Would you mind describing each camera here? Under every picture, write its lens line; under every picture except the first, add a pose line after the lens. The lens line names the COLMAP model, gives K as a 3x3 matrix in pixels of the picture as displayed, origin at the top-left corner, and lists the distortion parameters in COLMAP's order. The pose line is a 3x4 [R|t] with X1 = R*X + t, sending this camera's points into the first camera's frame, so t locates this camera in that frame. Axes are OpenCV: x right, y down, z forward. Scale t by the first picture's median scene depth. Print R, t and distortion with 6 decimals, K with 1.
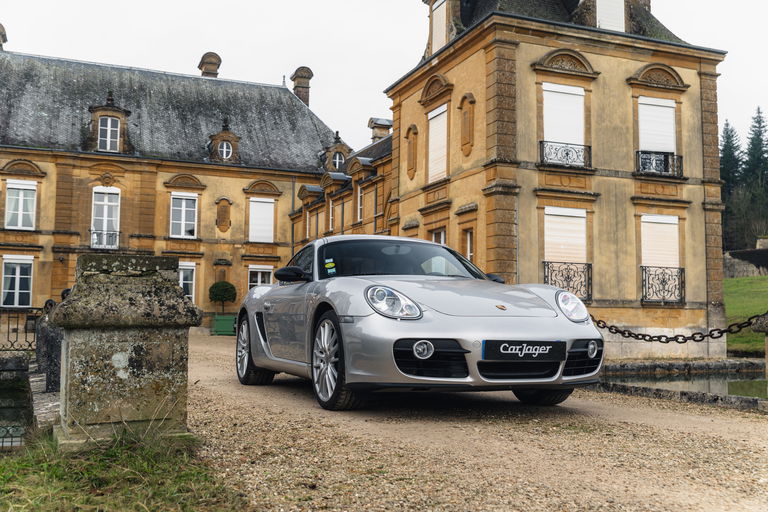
lens RADIAL K [[844.9, 0, 400.4], [0, 844.9, 261.2], [0, 0, 1]] dist [-0.000544, 0.000000]
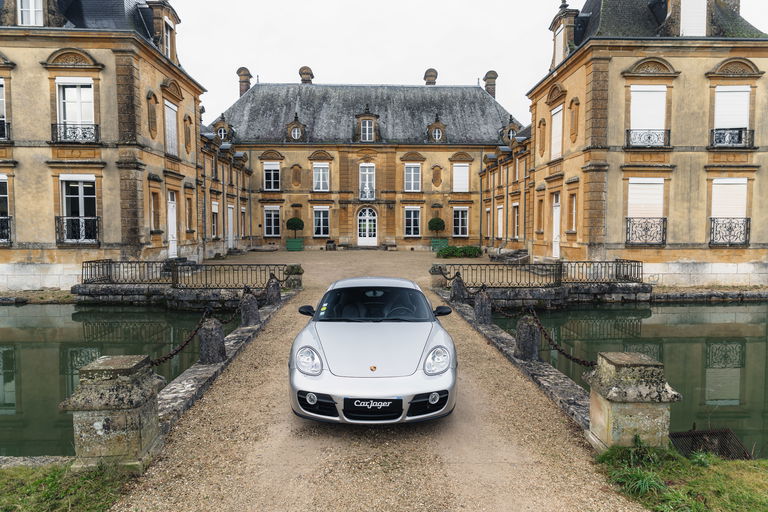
lens RADIAL K [[528.2, 0, 386.7], [0, 528.2, 259.4], [0, 0, 1]] dist [-0.001105, -0.004515]
pose [[0.929957, 0.016120, -0.367315, 0.111294], [0.037779, 0.989561, 0.139075, -0.062396], [0.365722, -0.143211, 0.919640, 0.030752]]
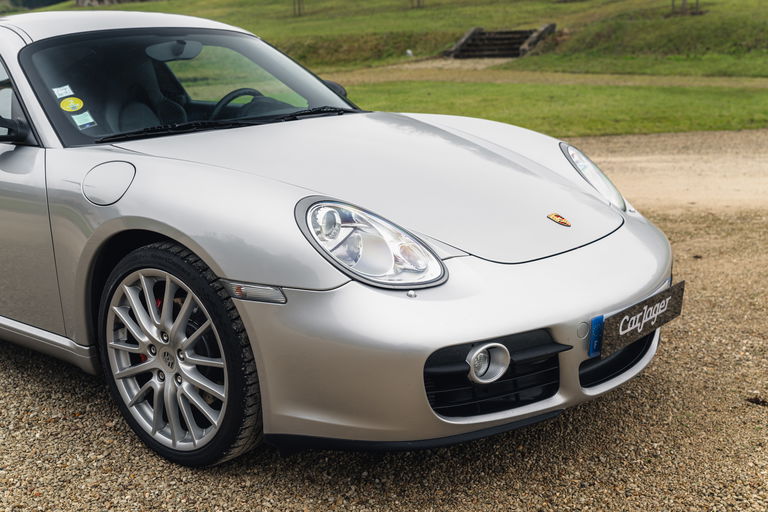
lens RADIAL K [[985.8, 0, 385.6], [0, 985.8, 256.4], [0, 0, 1]] dist [0.027286, 0.000000]
pose [[0.874033, -0.144069, 0.464015, -0.052568], [-0.009954, 0.949516, 0.313560, -0.023011], [-0.485765, -0.278680, 0.828475, 0.126852]]
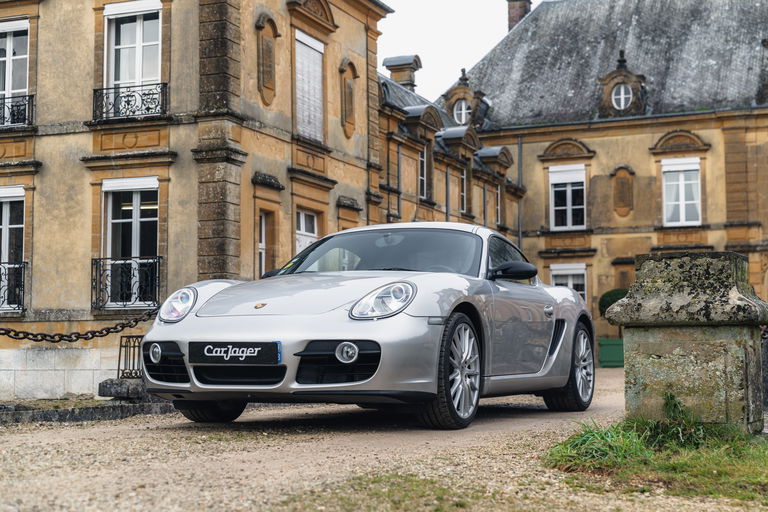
lens RADIAL K [[1305.4, 0, 362.0], [0, 1305.4, 262.8], [0, 0, 1]] dist [0.008536, 0.000000]
pose [[0.675975, -0.068995, -0.733687, 0.264934], [0.069063, 0.997157, -0.030141, 0.013006], [0.733681, -0.030295, 0.678818, 0.035420]]
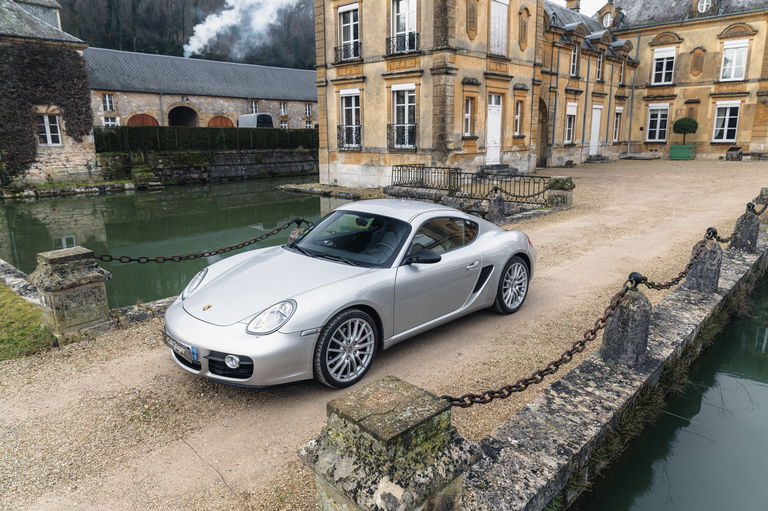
lens RADIAL K [[528.2, 0, 369.7], [0, 528.2, 259.0], [0, 0, 1]] dist [-0.001105, -0.004515]
pose [[0.358623, 0.205039, -0.910686, 0.213161], [0.096030, 0.962300, 0.254476, -0.046077], [0.928530, -0.178714, 0.325413, 0.218408]]
